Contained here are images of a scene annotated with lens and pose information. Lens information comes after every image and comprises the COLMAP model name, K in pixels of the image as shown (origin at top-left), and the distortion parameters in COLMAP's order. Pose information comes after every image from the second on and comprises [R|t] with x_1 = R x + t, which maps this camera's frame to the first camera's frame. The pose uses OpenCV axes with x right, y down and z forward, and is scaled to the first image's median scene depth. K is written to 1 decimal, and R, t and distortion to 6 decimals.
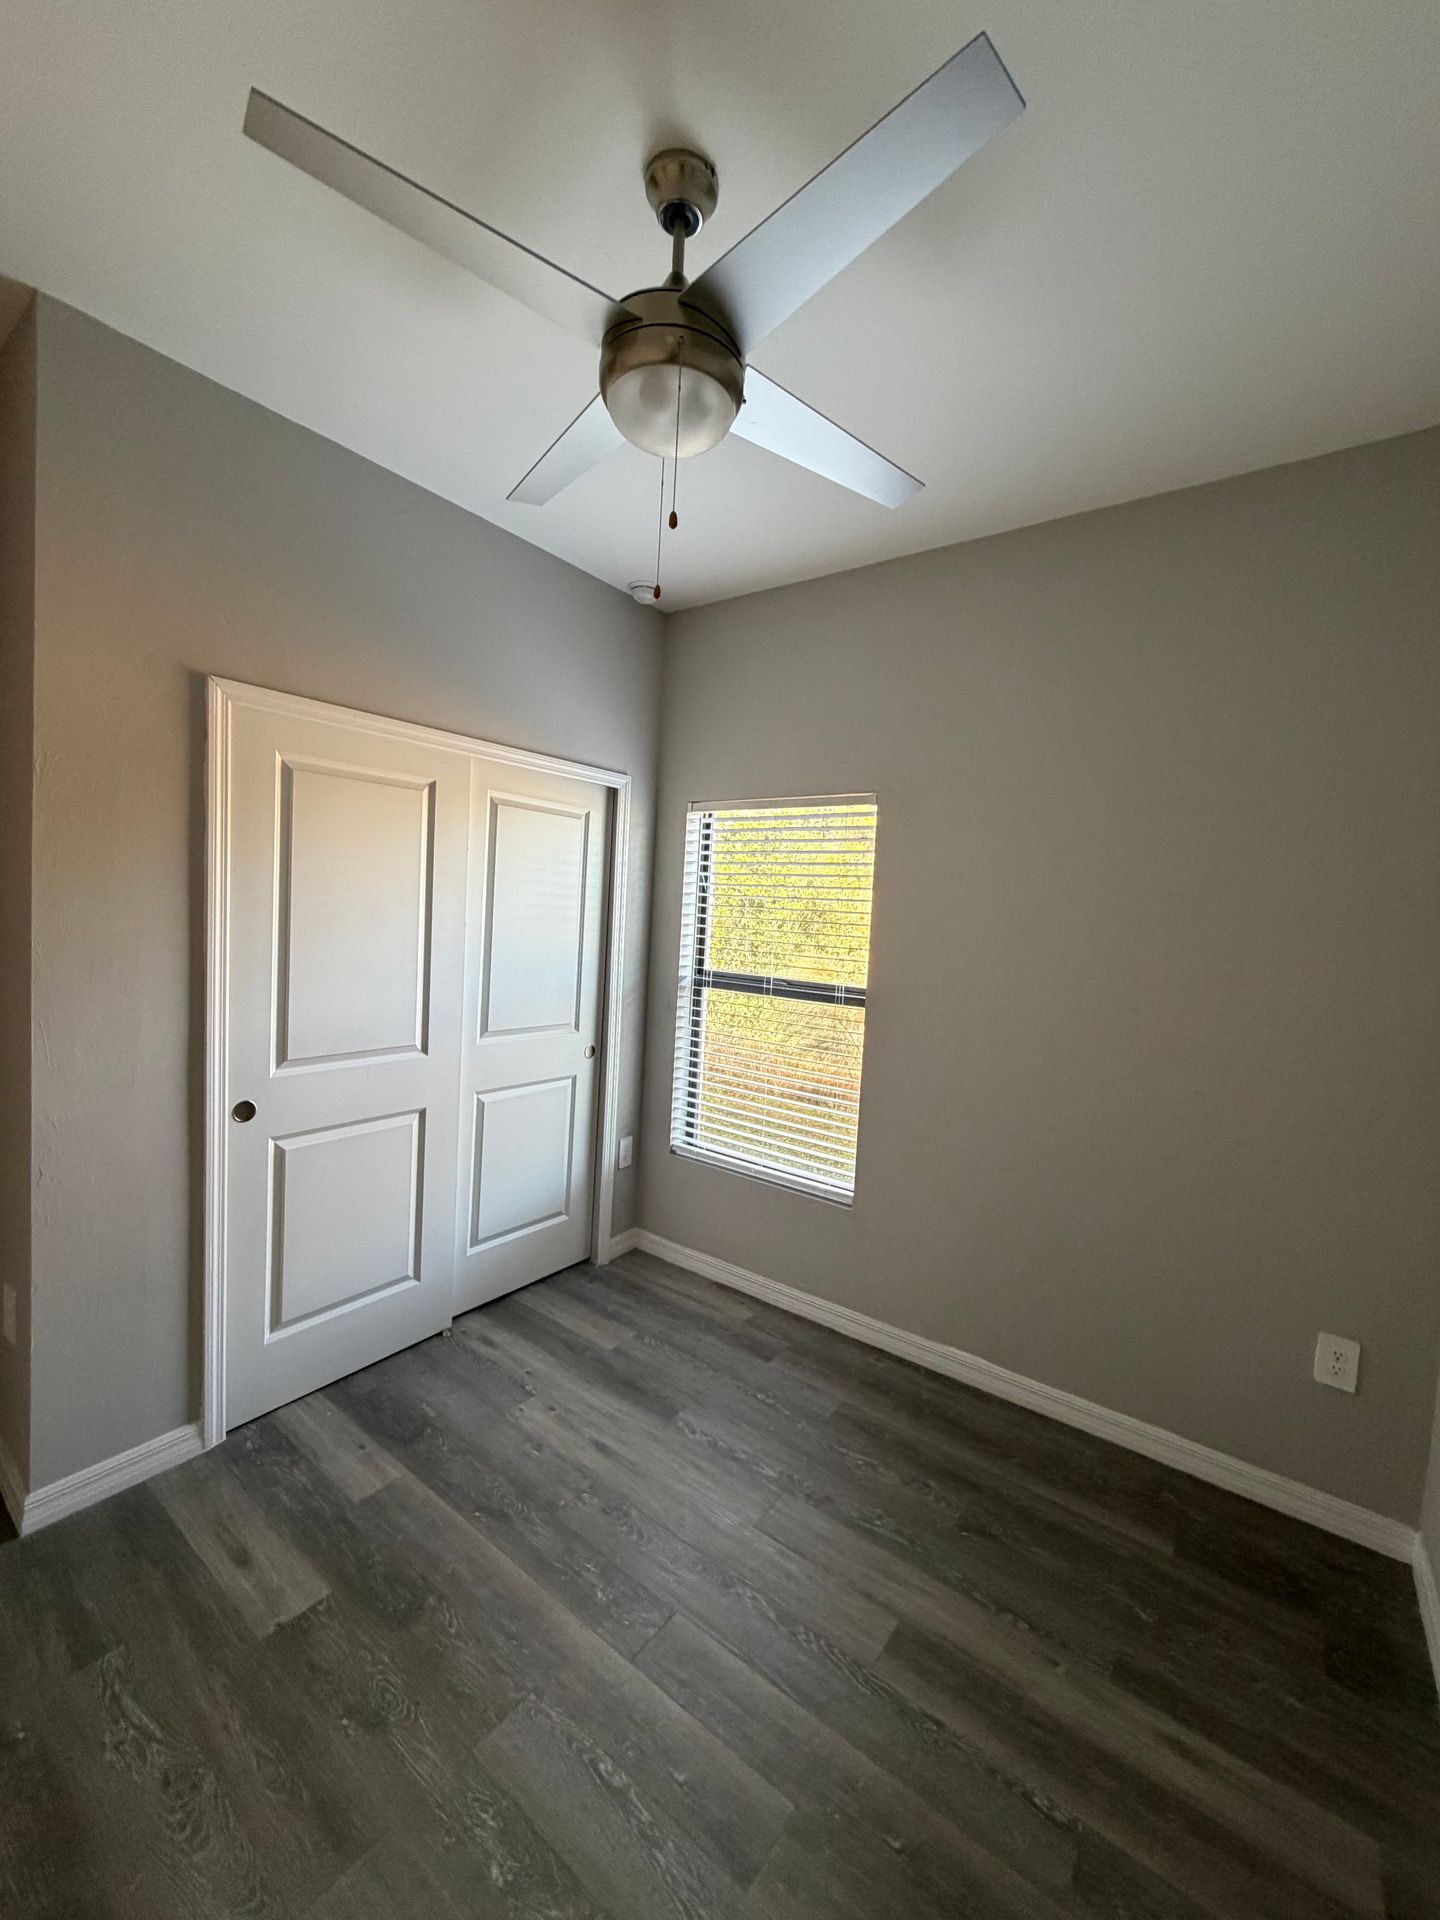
lens RADIAL K [[766.6, 0, 720.0], [0, 766.6, 960.0], [0, 0, 1]] dist [0.001729, 0.000477]
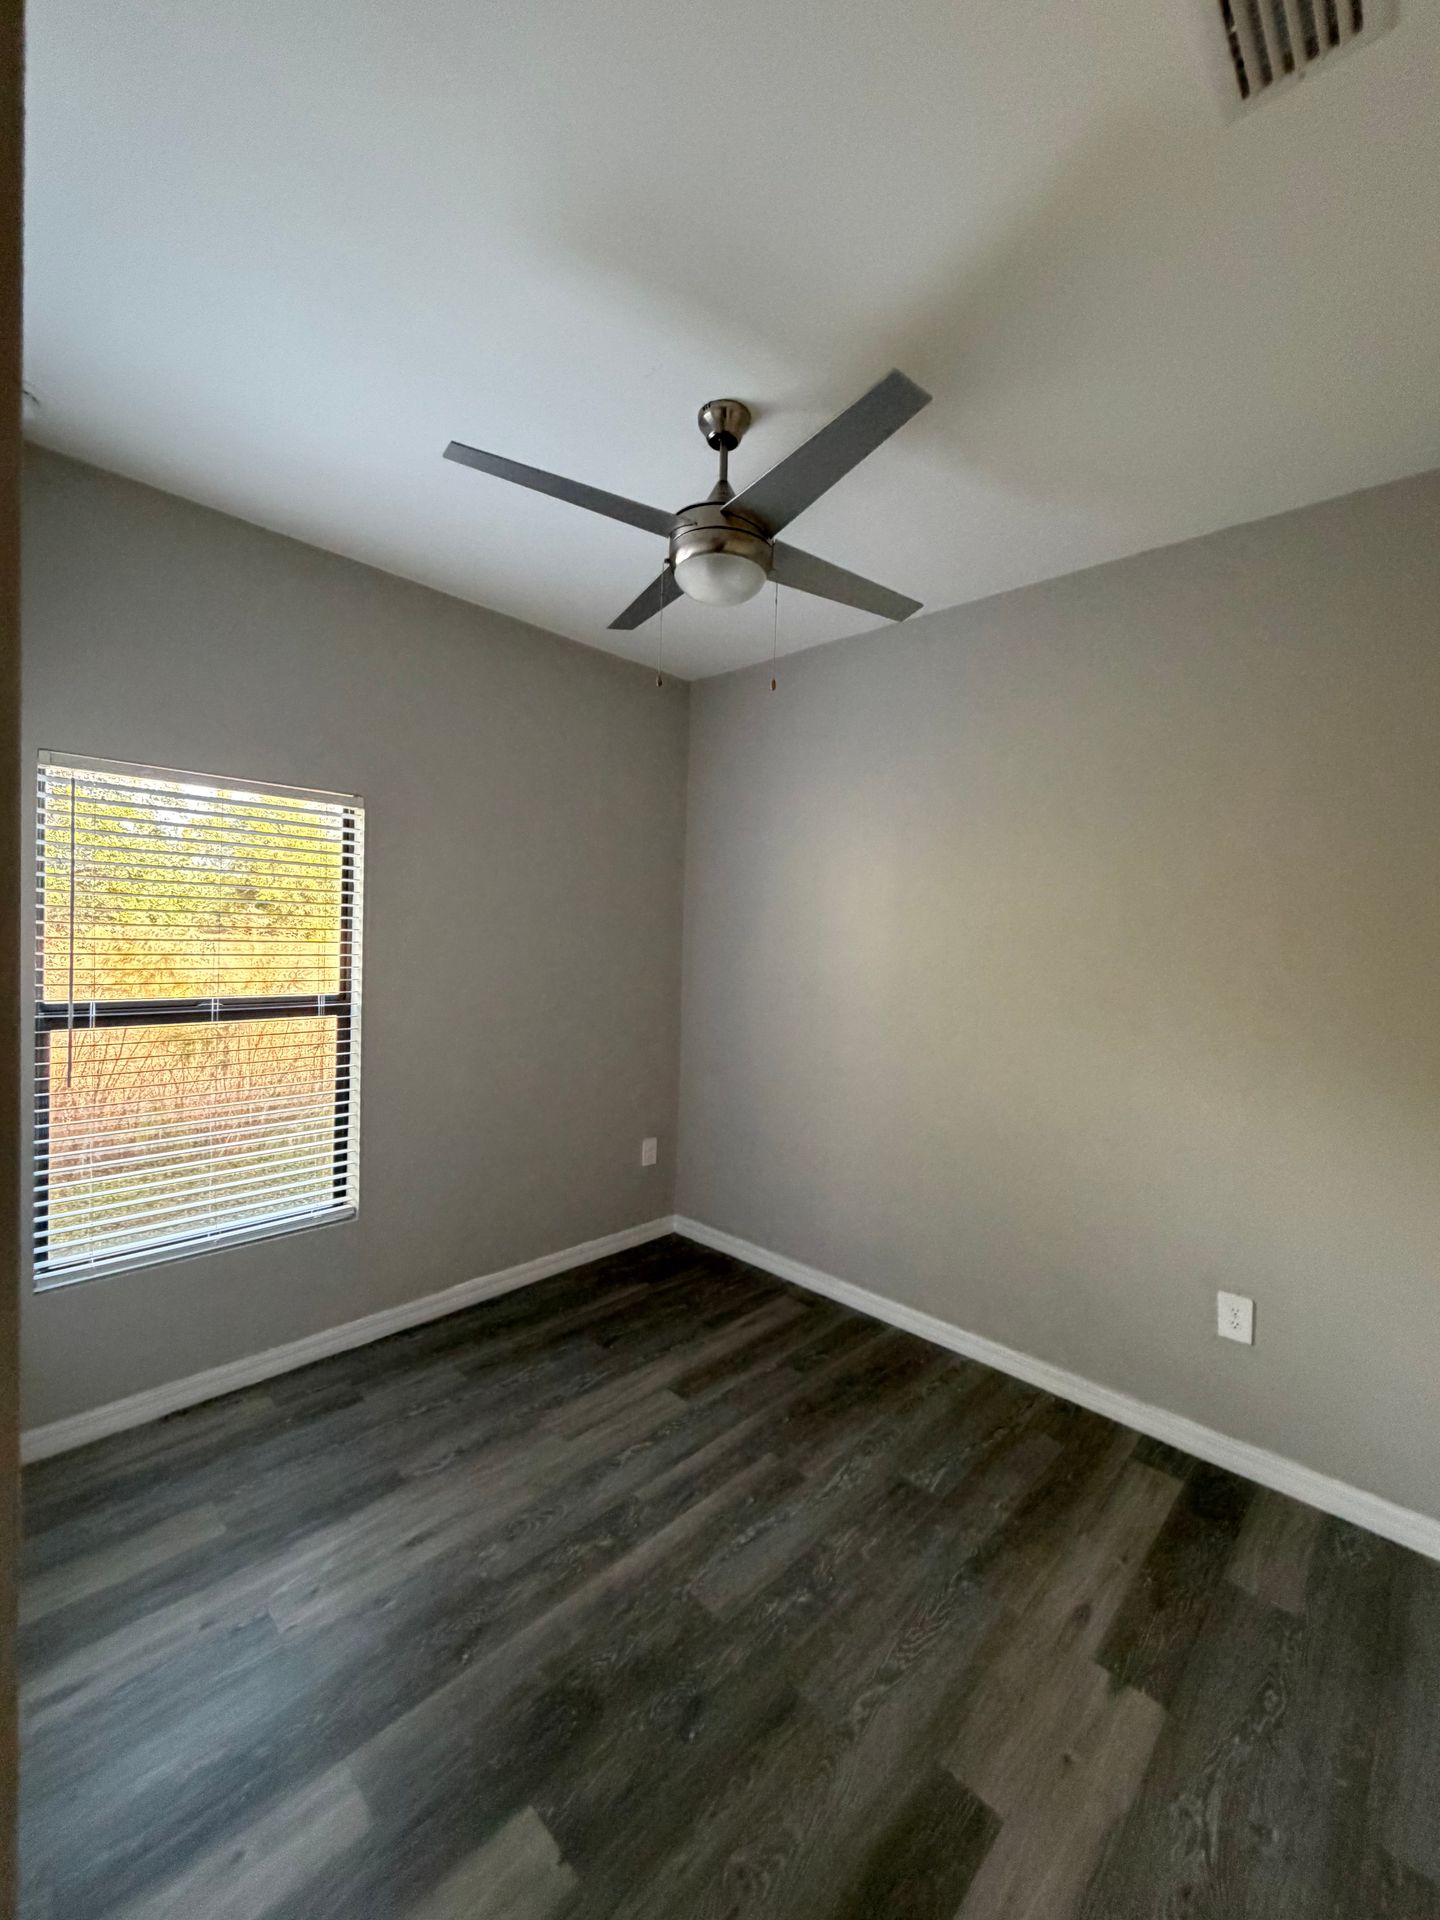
lens RADIAL K [[767.4, 0, 719.7], [0, 767.4, 950.0], [0, 0, 1]] dist [0.000637, 0.000570]
pose [[0.121302, -0.069852, 0.990155, -0.983346], [0.035725, 0.997182, 0.065971, -0.092190], [-0.991972, 0.027371, 0.123456, 0.550833]]
